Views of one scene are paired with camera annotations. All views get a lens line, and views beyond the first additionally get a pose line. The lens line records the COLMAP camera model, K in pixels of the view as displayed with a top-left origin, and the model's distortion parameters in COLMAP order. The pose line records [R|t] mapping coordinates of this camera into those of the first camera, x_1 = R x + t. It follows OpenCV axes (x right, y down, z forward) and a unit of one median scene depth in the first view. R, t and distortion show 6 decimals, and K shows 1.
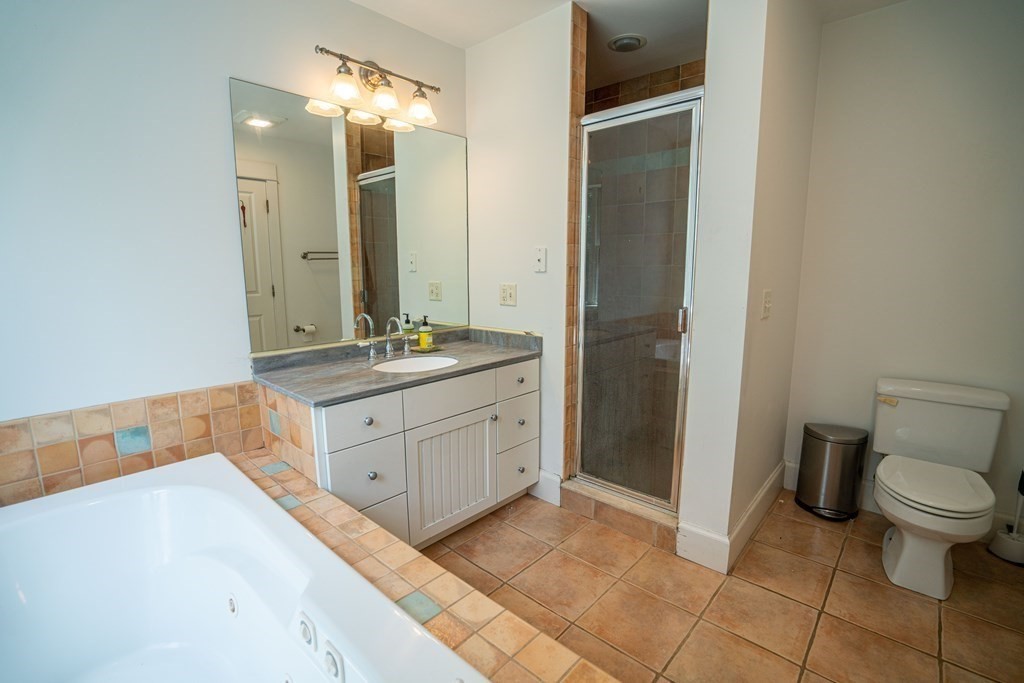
lens RADIAL K [[468.5, 0, 507.7], [0, 468.5, 343.1], [0, 0, 1]] dist [-0.051204, 0.015810]
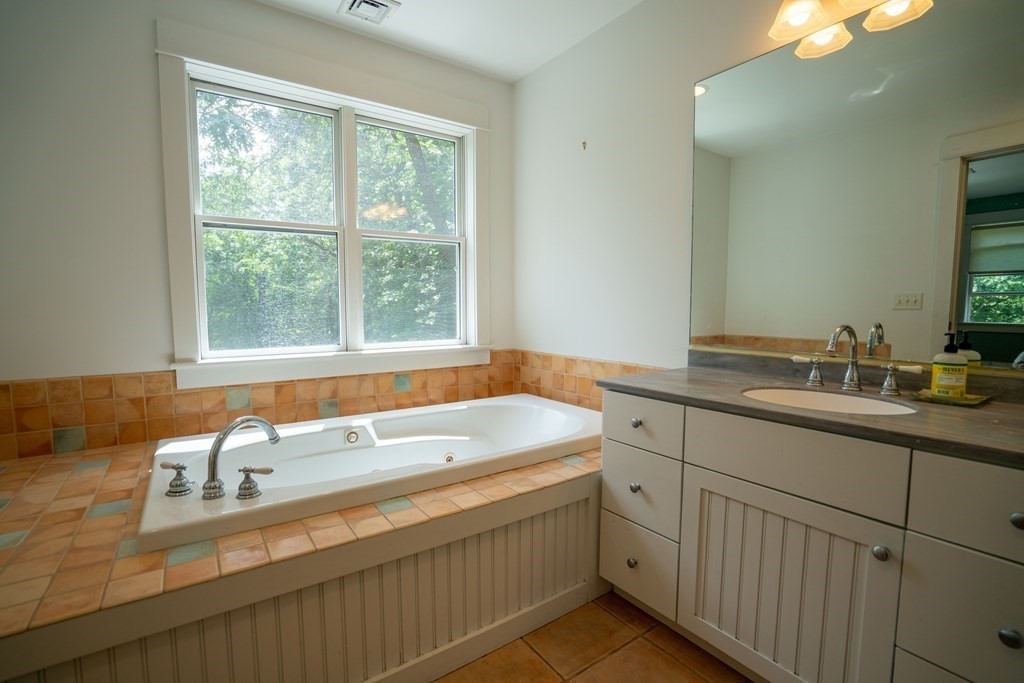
lens RADIAL K [[468.5, 0, 507.2], [0, 468.5, 342.2], [0, 0, 1]] dist [-0.051204, 0.015810]
pose [[-0.220287, 0.079638, -0.972179, 0.530029], [-0.152965, 0.981510, 0.115063, -0.040218], [0.963367, 0.174056, -0.204032, 0.818423]]
